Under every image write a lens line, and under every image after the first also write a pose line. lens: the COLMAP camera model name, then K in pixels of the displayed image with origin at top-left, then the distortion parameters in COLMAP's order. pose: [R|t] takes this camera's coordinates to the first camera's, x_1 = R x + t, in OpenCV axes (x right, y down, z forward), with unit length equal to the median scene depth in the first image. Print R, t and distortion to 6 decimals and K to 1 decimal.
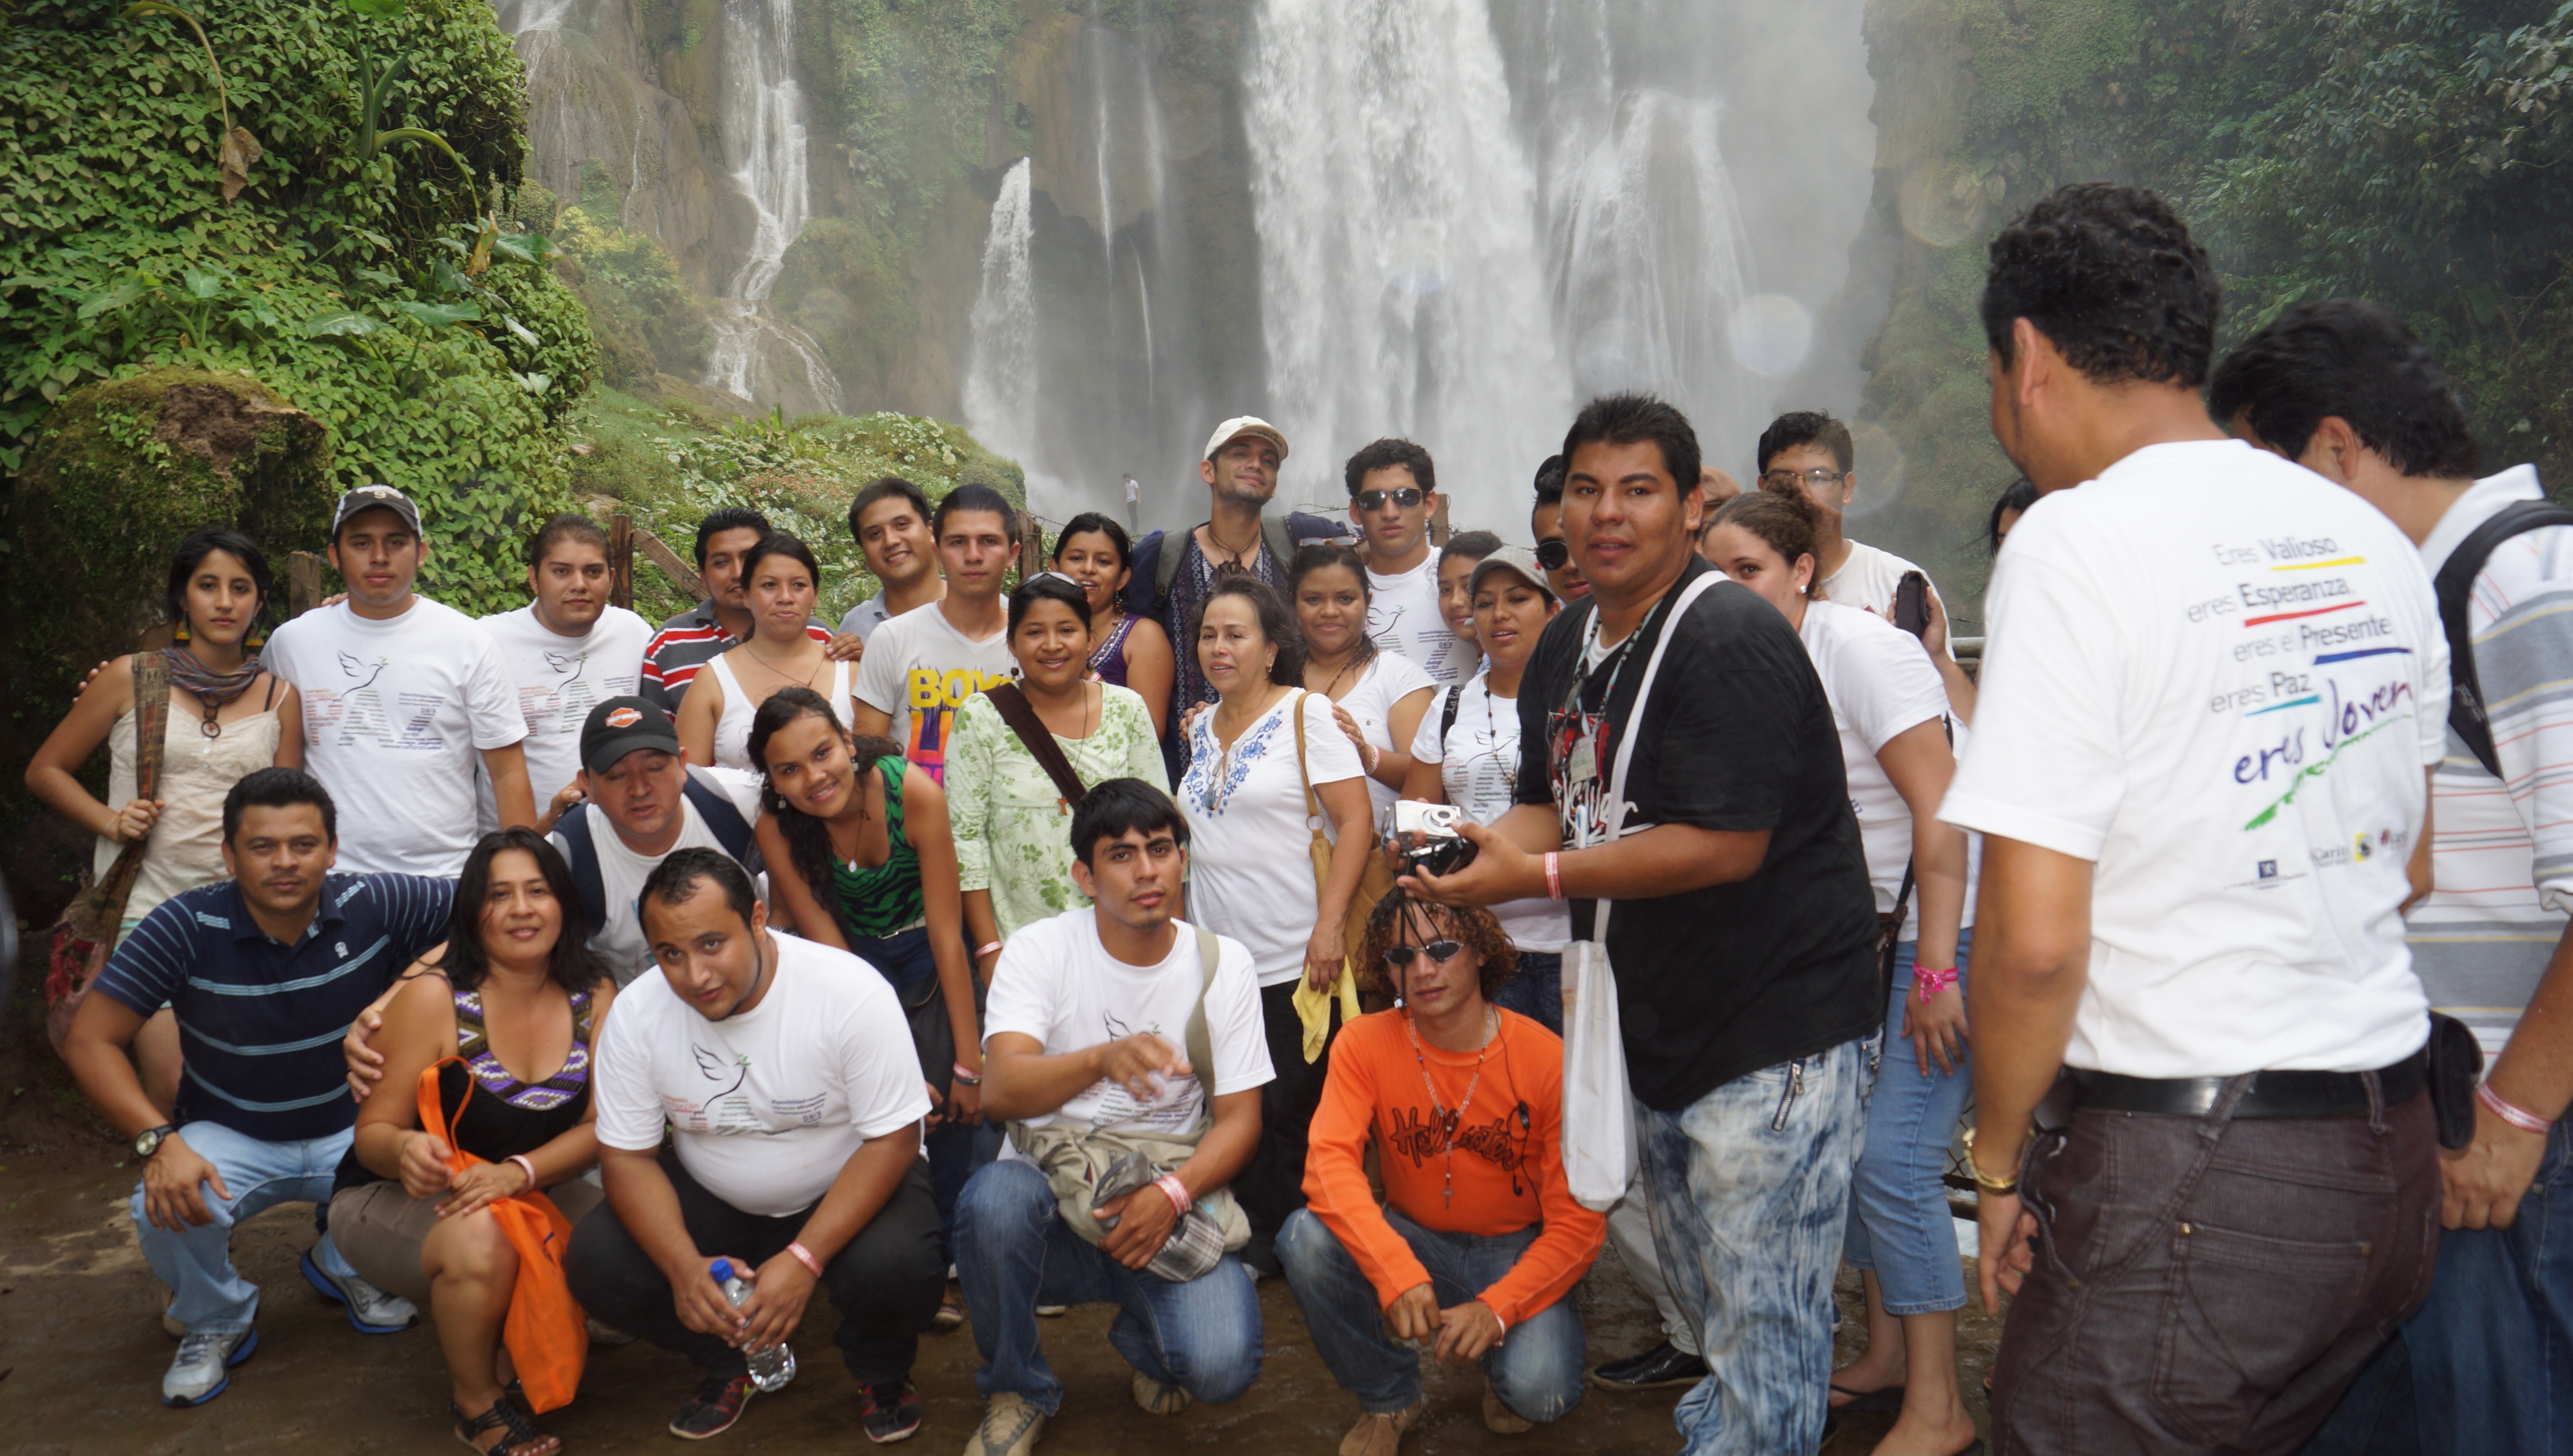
lens RADIAL K [[2088.1, 0, 1286.5], [0, 2088.1, 728.0], [0, 0, 1]] dist [-0.088257, 0.010391]
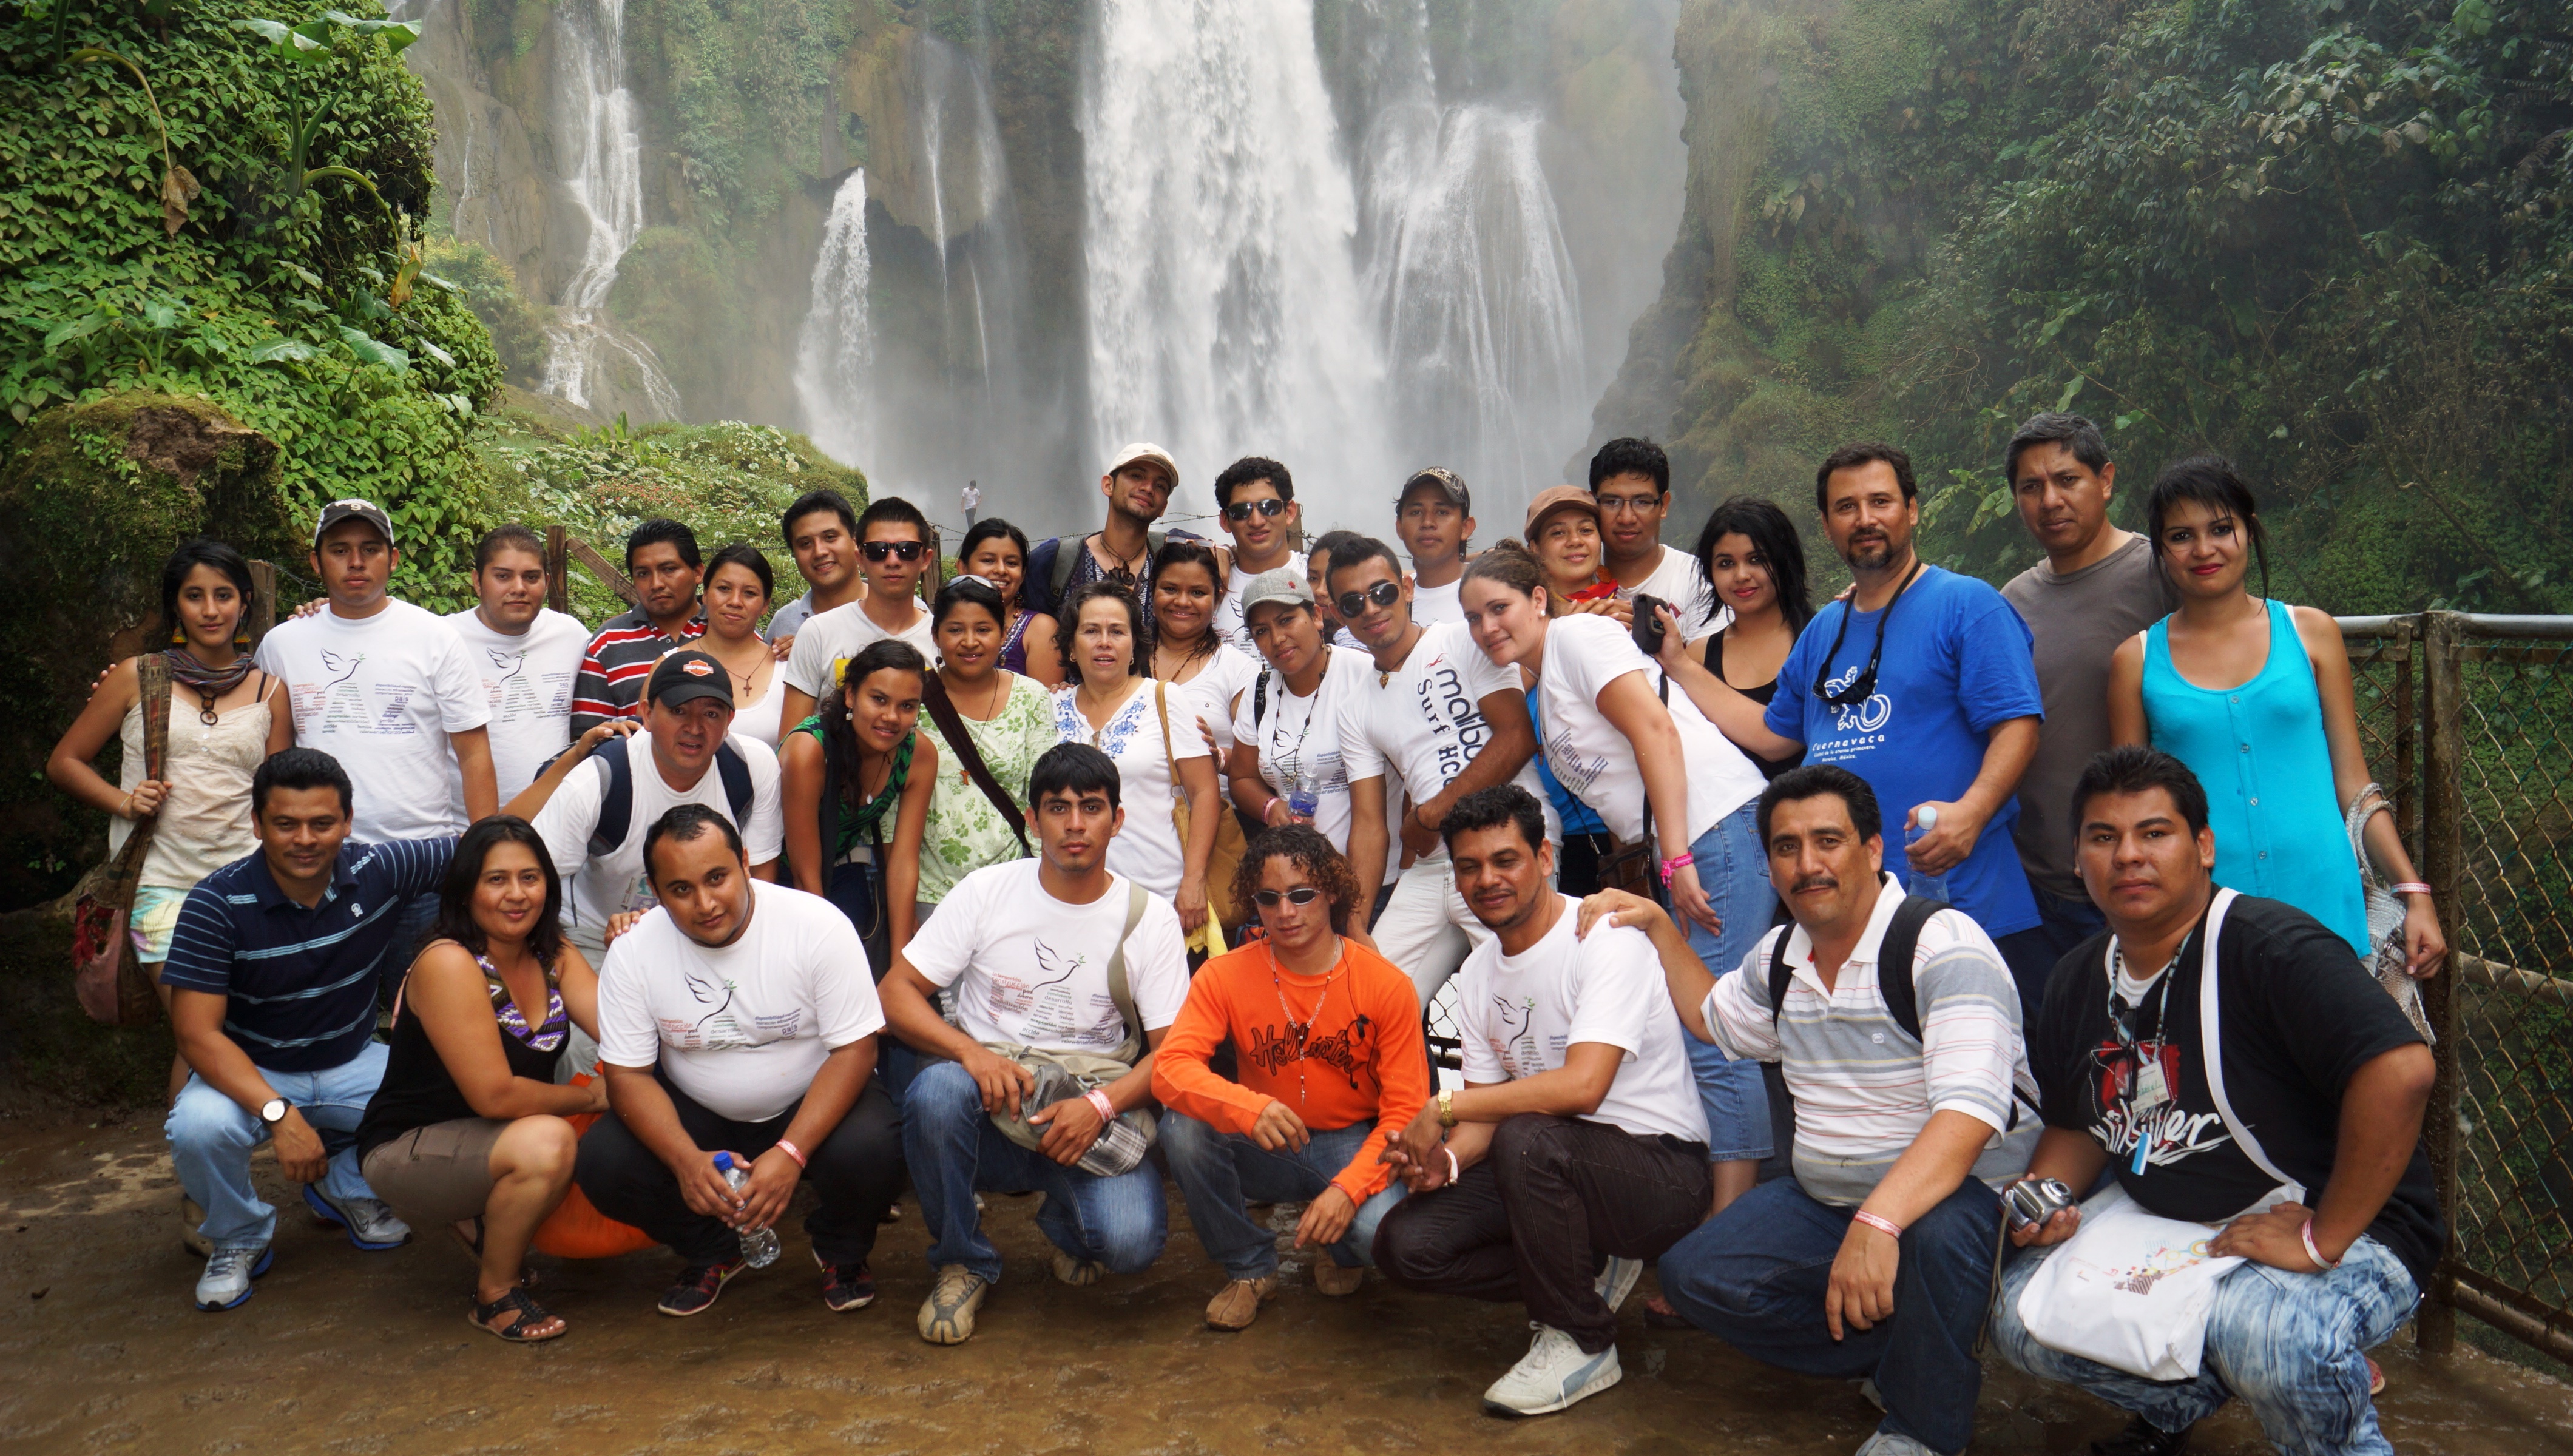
lens RADIAL K [[2088.1, 0, 1286.5], [0, 2088.1, 728.0], [0, 0, 1]] dist [-0.088257, 0.010391]
pose [[0.996646, -0.011761, 0.080989, -0.021067], [0.011922, 0.999928, -0.001494, 0.010330], [-0.080966, 0.002455, 0.996714, -0.116602]]
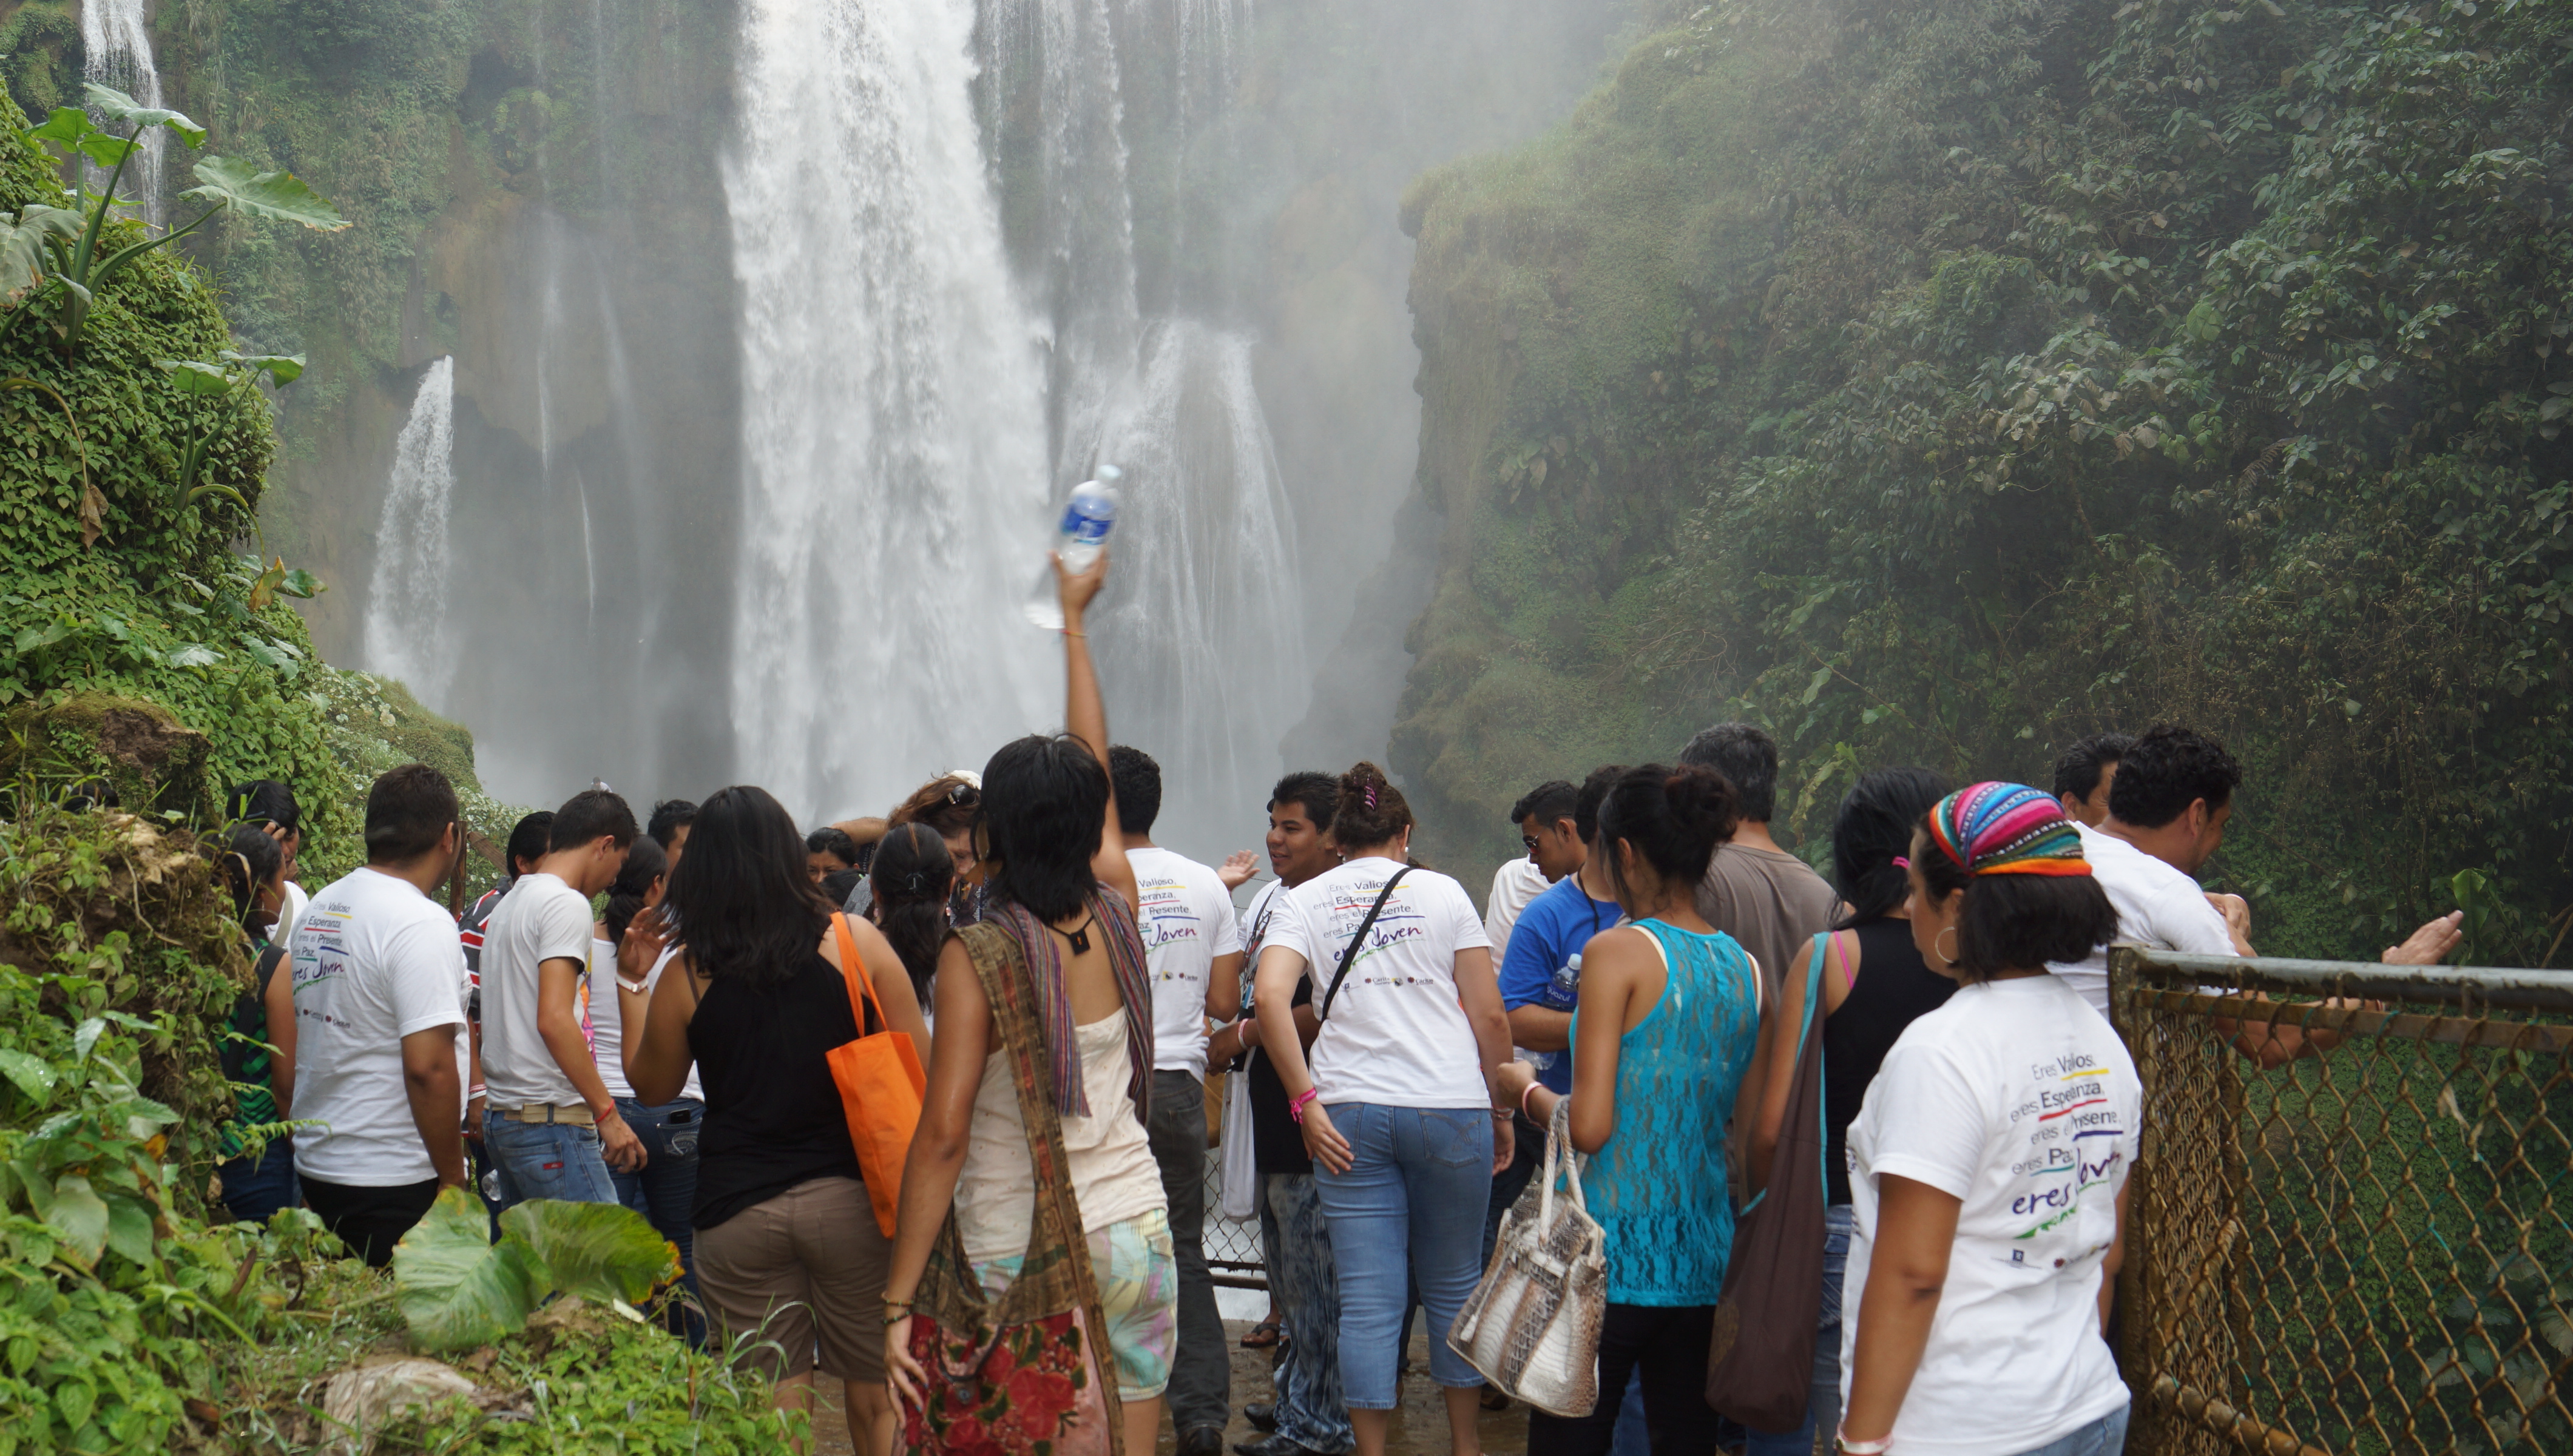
lens RADIAL K [[2715.0, 0, 1286.3], [0, 2715.0, 662.2], [0, 0, 1]] dist [-0.058100, 0.011112]
pose [[0.975499, 0.030352, 0.217902, -0.167124], [0.001479, 0.989511, -0.144452, 0.039648], [-0.220001, 0.141235, 0.965221, -0.681555]]
